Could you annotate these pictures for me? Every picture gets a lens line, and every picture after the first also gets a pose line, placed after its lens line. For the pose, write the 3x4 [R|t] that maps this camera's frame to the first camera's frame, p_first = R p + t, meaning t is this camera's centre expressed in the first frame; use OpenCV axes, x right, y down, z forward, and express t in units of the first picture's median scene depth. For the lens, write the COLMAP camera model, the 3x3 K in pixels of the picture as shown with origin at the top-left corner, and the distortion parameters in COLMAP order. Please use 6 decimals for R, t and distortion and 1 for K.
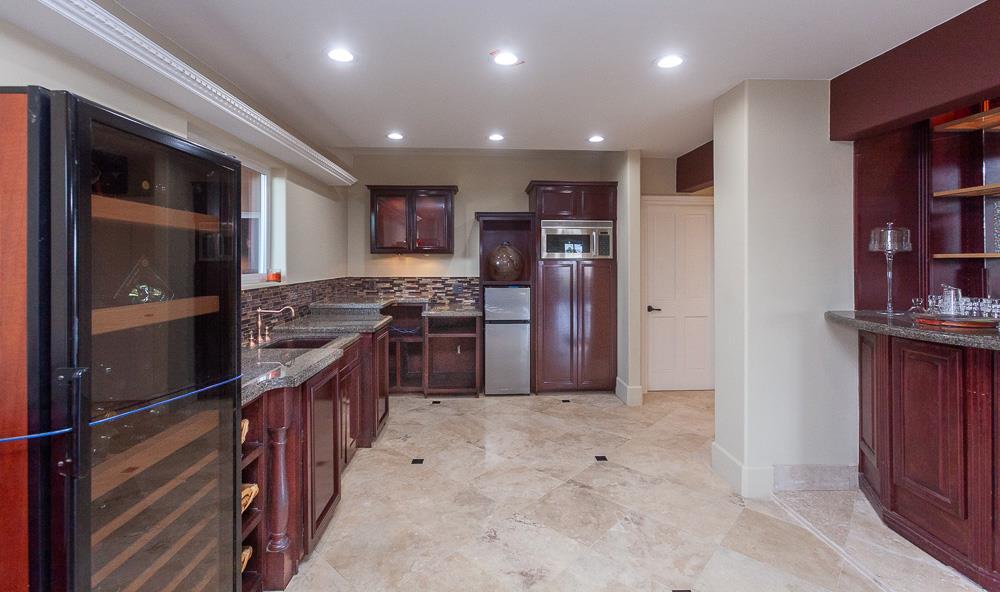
lens RADIAL K [[442.2, 0, 497.3], [0, 442.2, 257.1], [0, 0, 1]] dist [-0.013232, 0.014786]
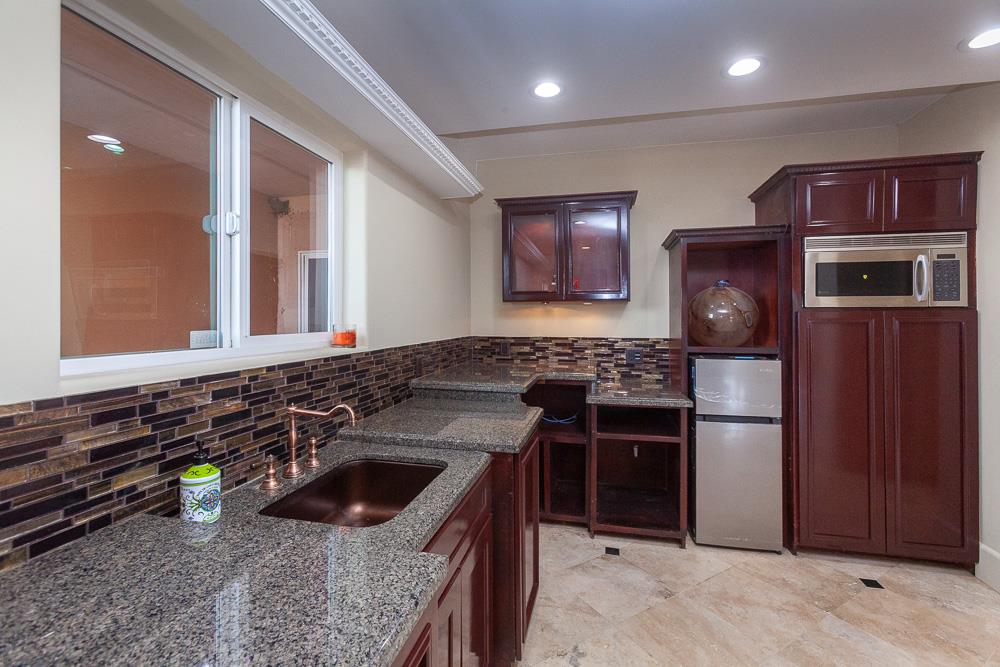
lens RADIAL K [[449.1, 0, 497.7], [0, 449.1, 316.3], [0, 0, 1]] dist [0.001505, 0.000384]
pose [[0.962160, -0.000945, -0.272483, -0.121387], [0.002823, 0.999975, 0.006500, 0.010347], [0.272470, -0.007023, 0.962139, 0.381212]]
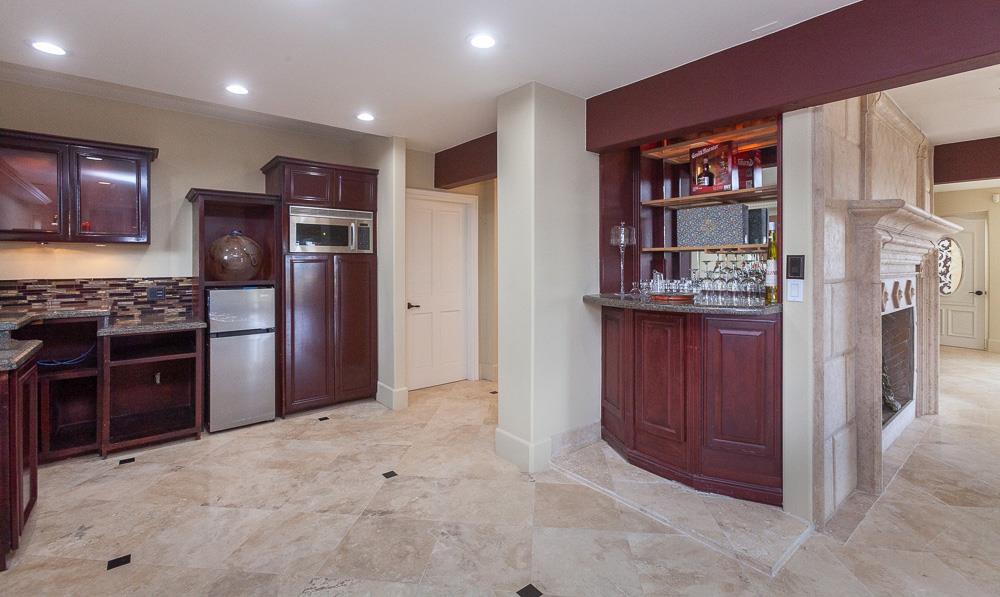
lens RADIAL K [[445.4, 0, 497.4], [0, 445.4, 262.2], [0, 0, 1]] dist [-0.000828, 0.004423]
pose [[0.804477, -0.000347, 0.593984, -0.087536], [-0.003641, 0.999978, 0.005514, 0.017201], [-0.593972, -0.006599, 0.804458, 0.110728]]
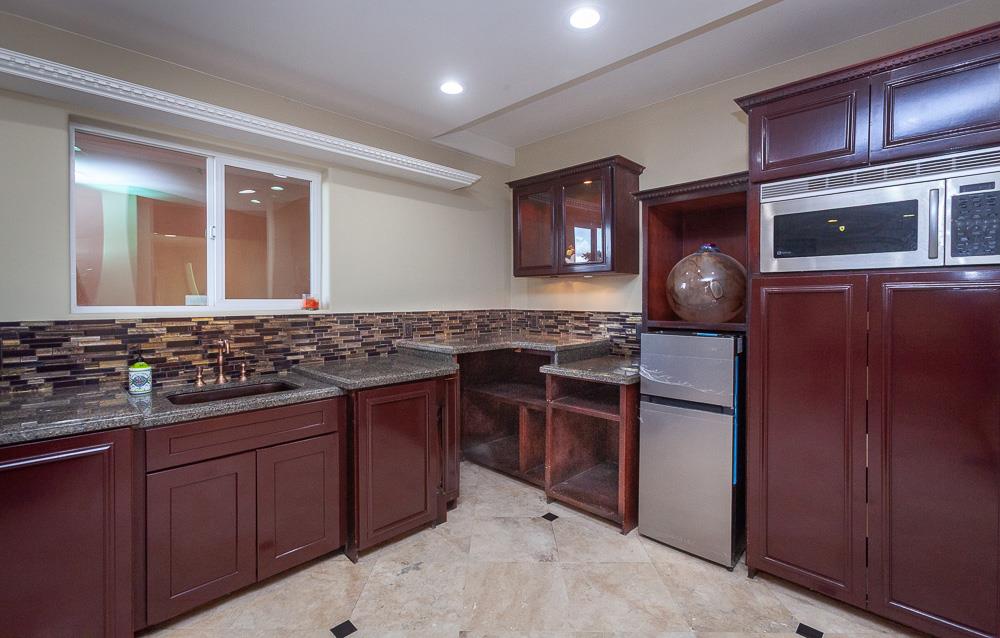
lens RADIAL K [[446.9, 0, 502.1], [0, 446.9, 305.5], [0, 0, 1]] dist [0.002604, 0.000473]
pose [[0.677240, 0.009651, -0.735699, 0.263897], [0.006451, 0.999798, 0.019054, 0.026949], [0.735734, -0.017650, 0.677040, 0.539834]]
